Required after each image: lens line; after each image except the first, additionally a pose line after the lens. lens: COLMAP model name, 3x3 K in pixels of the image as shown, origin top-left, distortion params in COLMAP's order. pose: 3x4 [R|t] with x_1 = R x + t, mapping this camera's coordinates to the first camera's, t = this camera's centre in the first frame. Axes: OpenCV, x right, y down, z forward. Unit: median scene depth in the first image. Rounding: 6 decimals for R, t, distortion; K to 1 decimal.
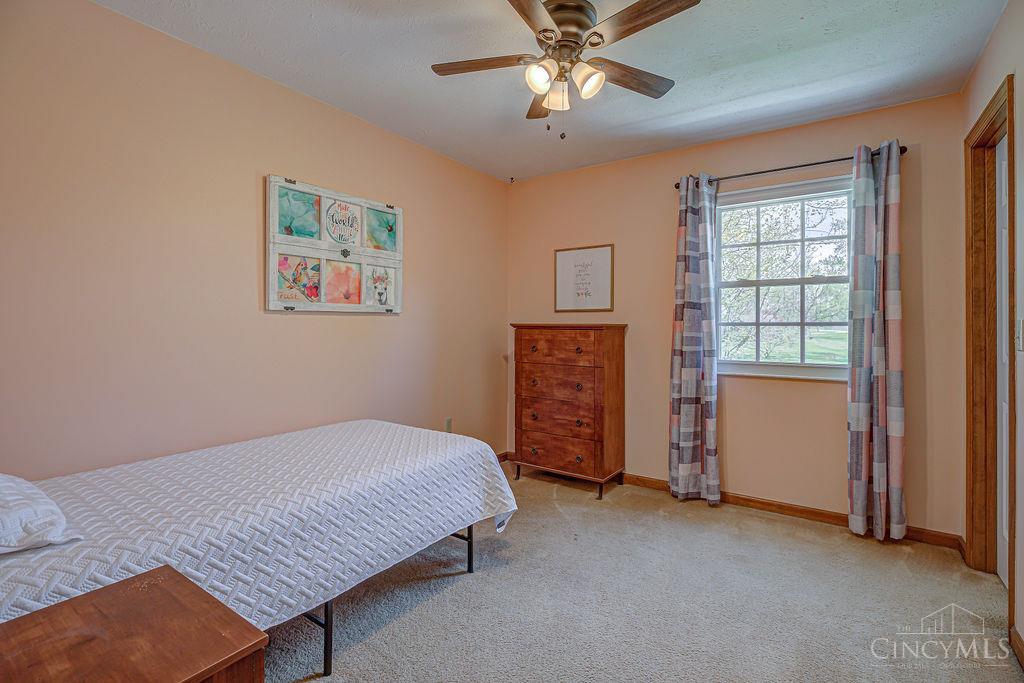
lens RADIAL K [[472.1, 0, 511.6], [0, 472.1, 333.7], [0, 0, 1]] dist [-0.001877, -0.000062]
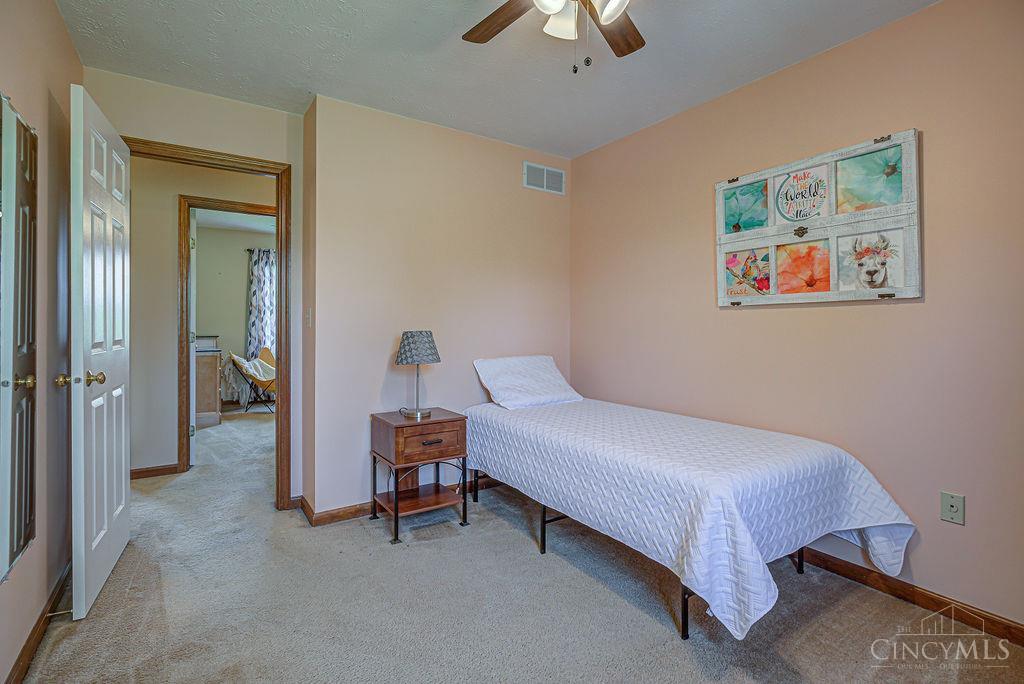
lens RADIAL K [[472.1, 0, 510.8], [0, 472.1, 332.2], [0, 0, 1]] dist [-0.001877, -0.000062]
pose [[-0.356467, 0.010828, -0.934245, 0.607629], [-0.014948, 0.999739, 0.017291, -0.001789], [0.934188, 0.020129, -0.356212, 0.833084]]
